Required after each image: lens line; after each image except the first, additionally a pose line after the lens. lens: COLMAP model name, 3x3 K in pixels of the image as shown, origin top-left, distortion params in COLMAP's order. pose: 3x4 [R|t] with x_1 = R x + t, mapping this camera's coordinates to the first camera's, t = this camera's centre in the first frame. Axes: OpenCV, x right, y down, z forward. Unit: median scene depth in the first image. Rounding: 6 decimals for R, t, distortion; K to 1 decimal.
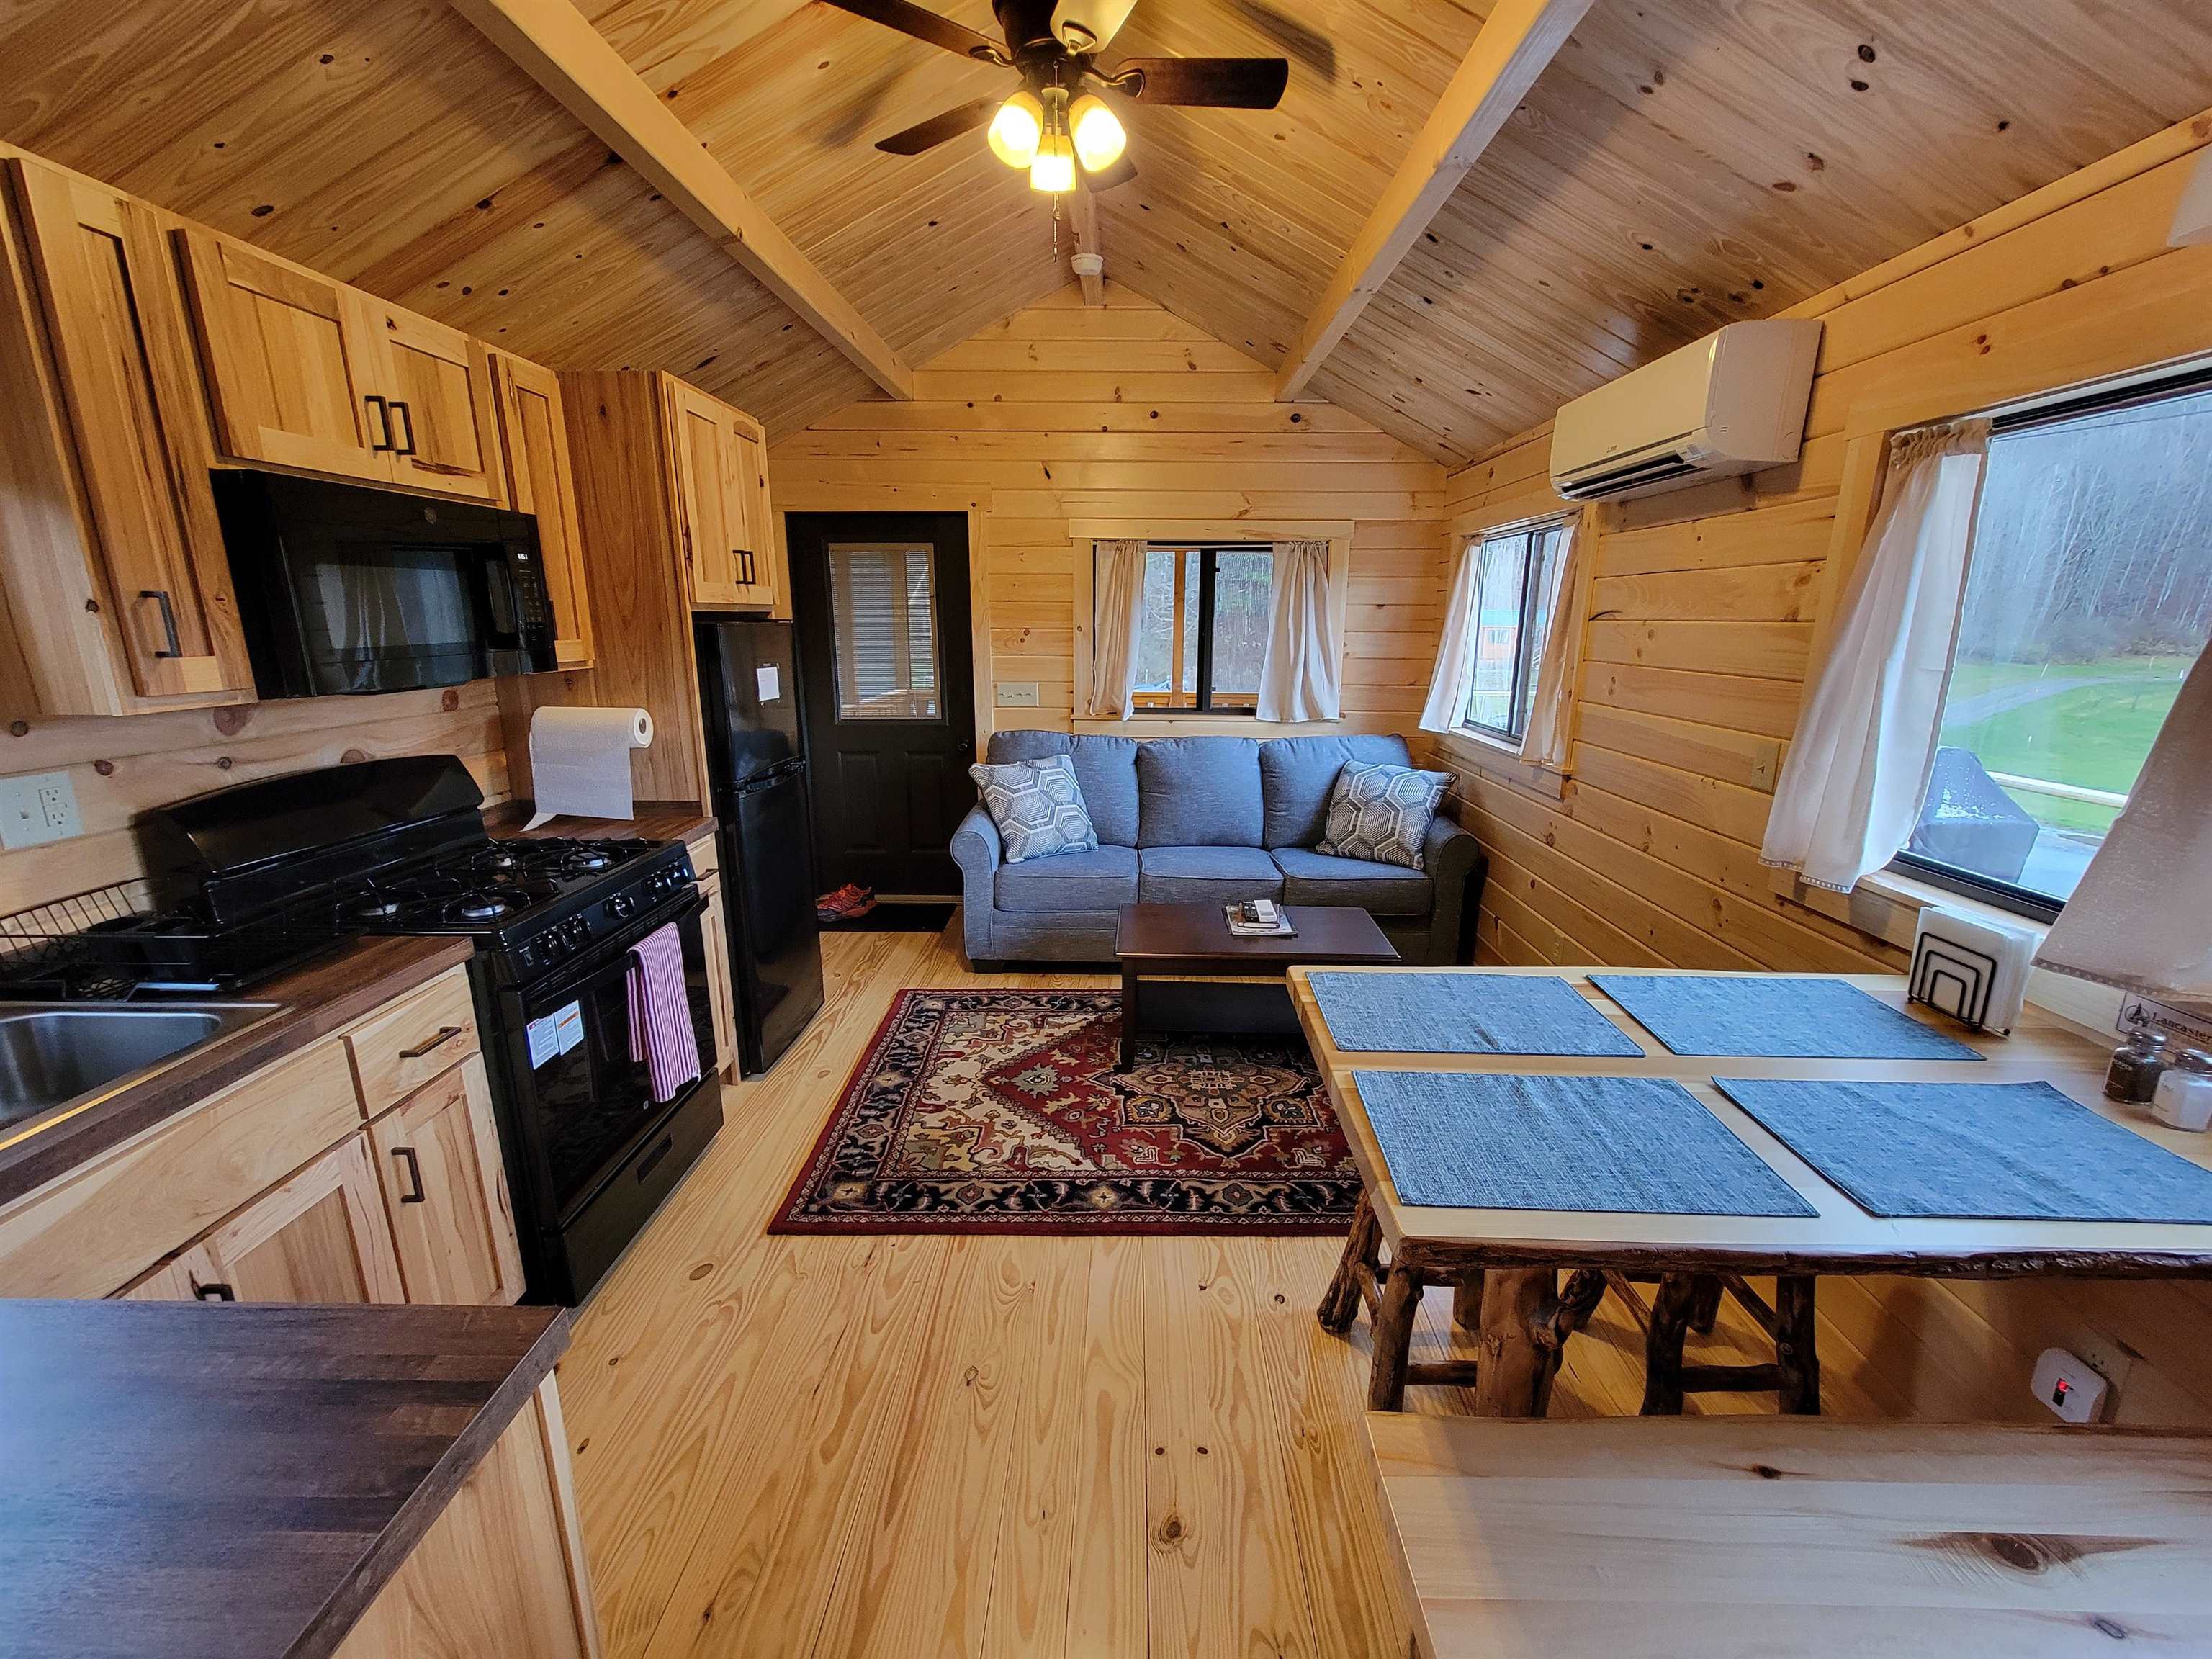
lens RADIAL K [[905.9, 0, 1113.3], [0, 905.9, 833.6], [0, 0, 1]] dist [-0.004023, 0.000119]
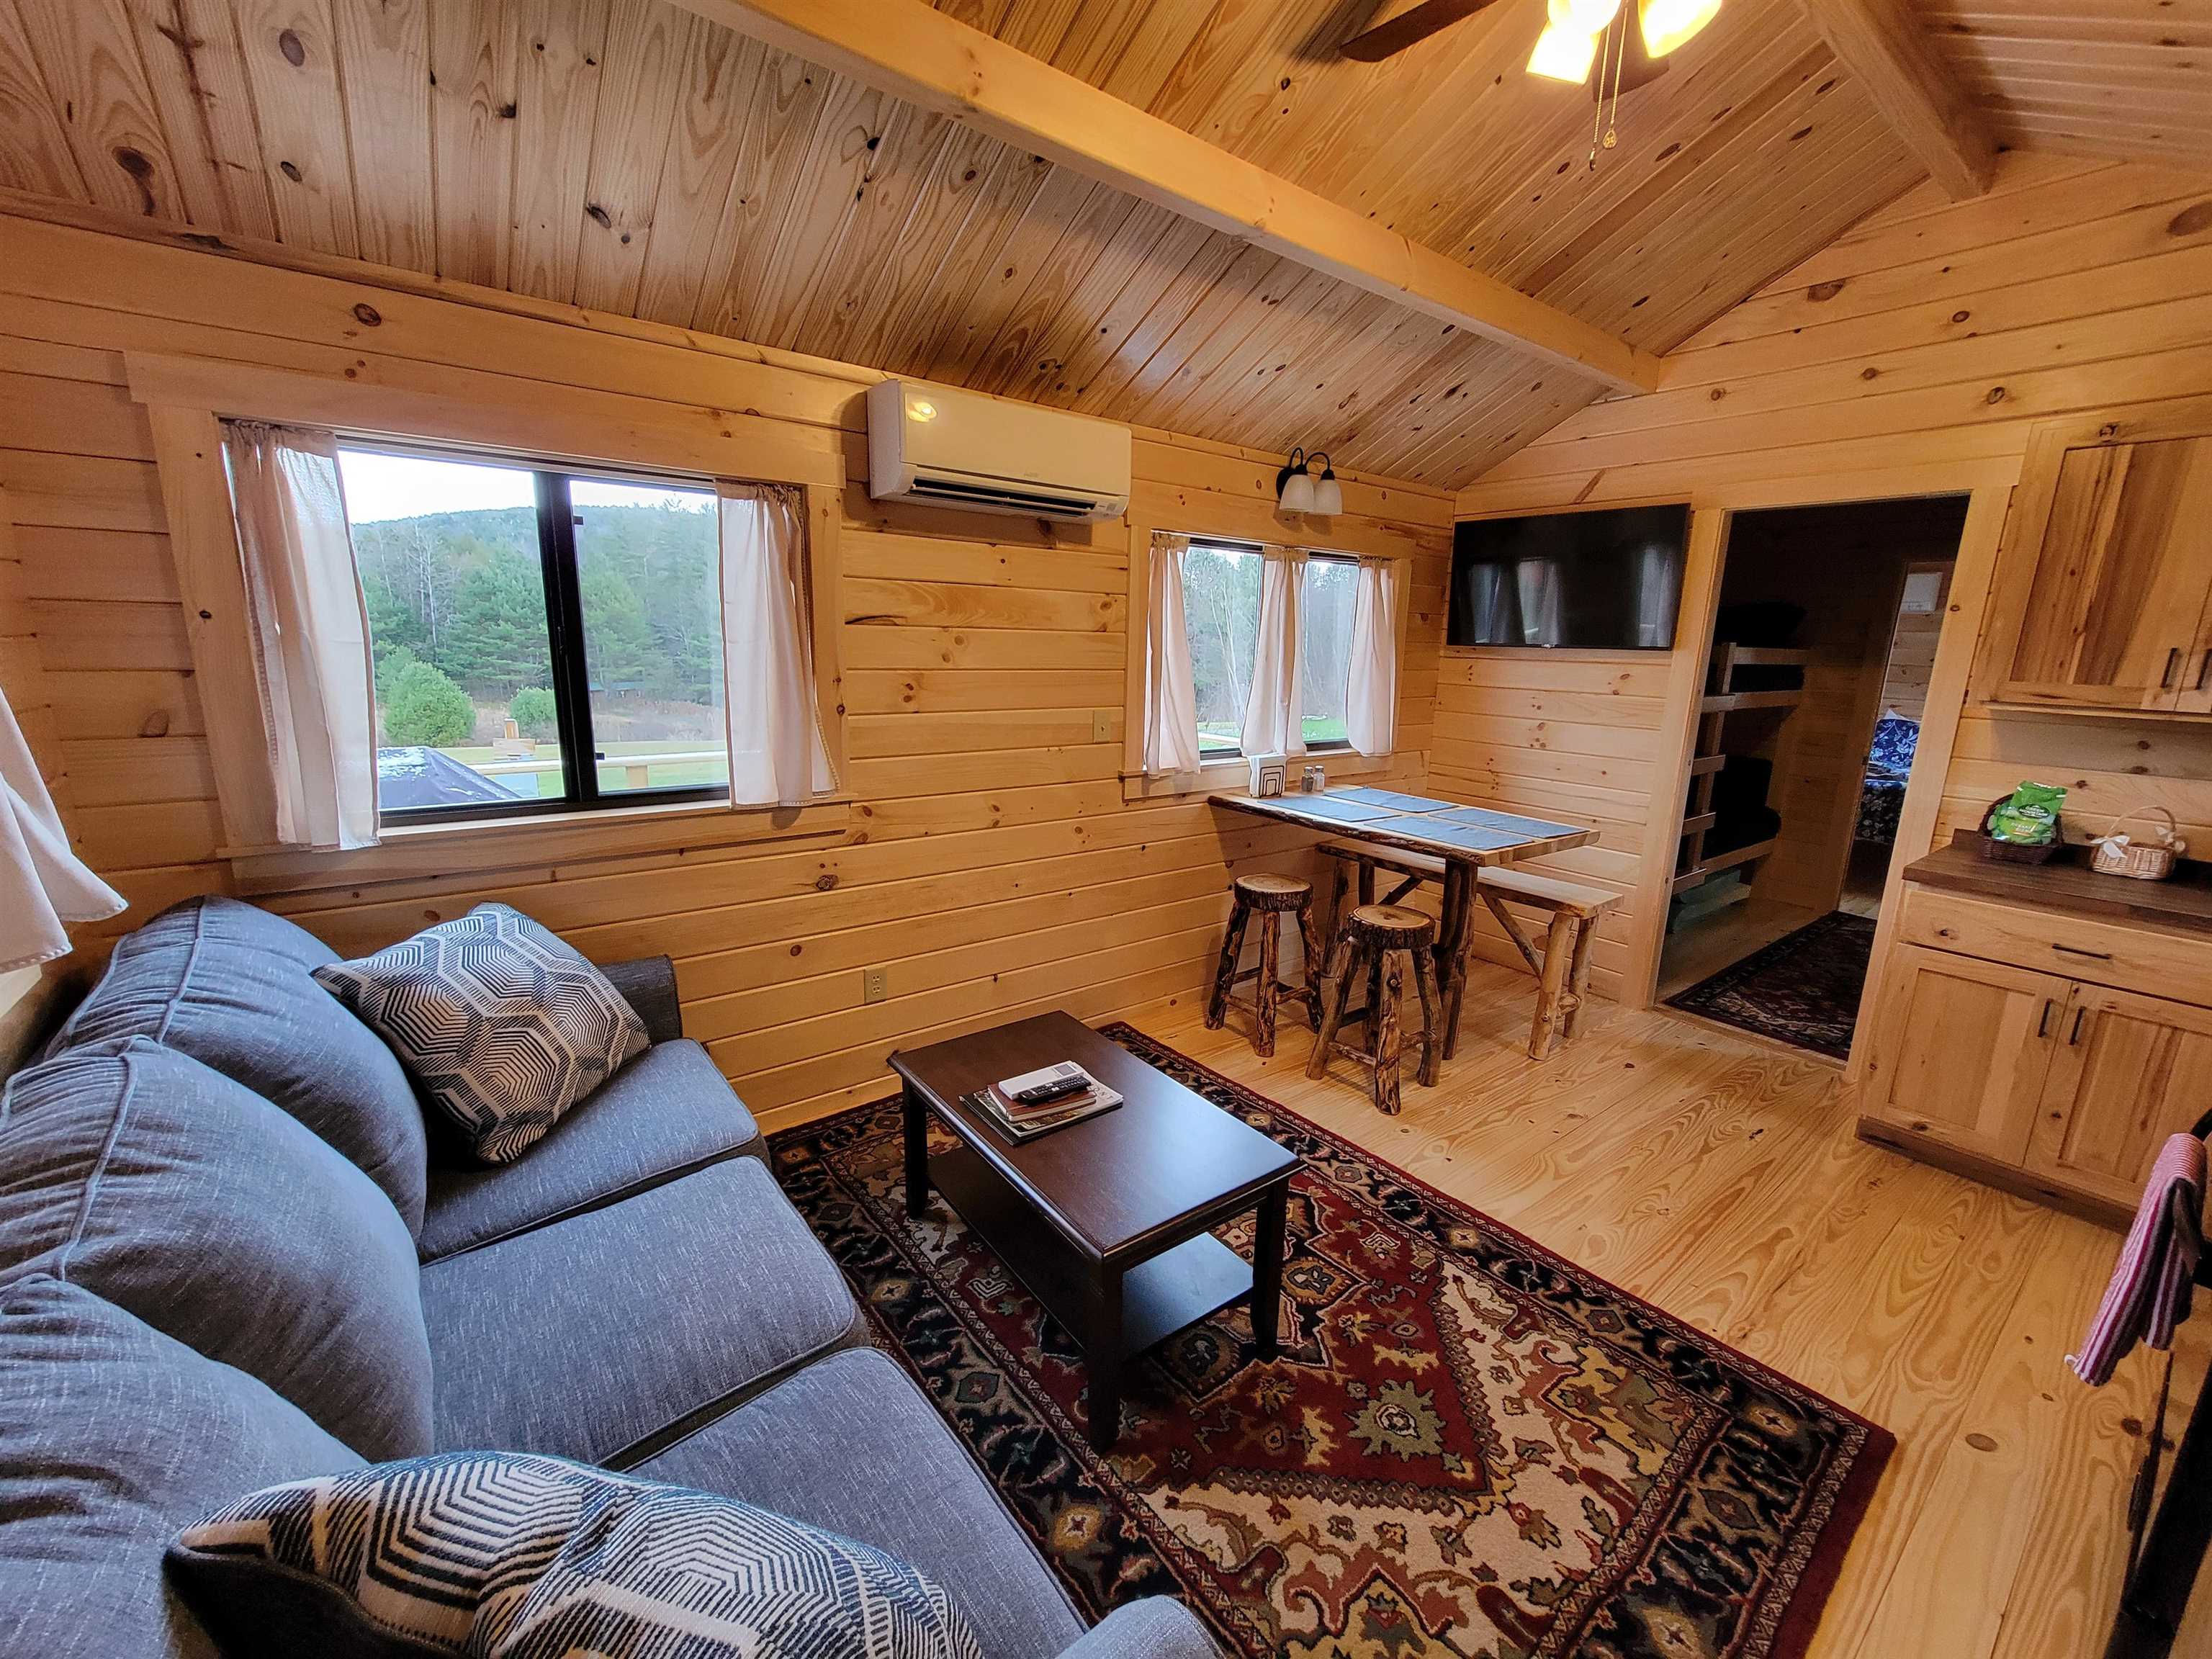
lens RADIAL K [[905.9, 0, 1128.5], [0, 905.9, 835.7], [0, 0, 1]] dist [-0.004023, 0.000119]
pose [[-0.636720, -0.182846, 0.749103, -0.392831], [0.153536, 0.921964, 0.355541, -0.358473], [-0.755655, 0.341394, -0.558959, 1.532402]]
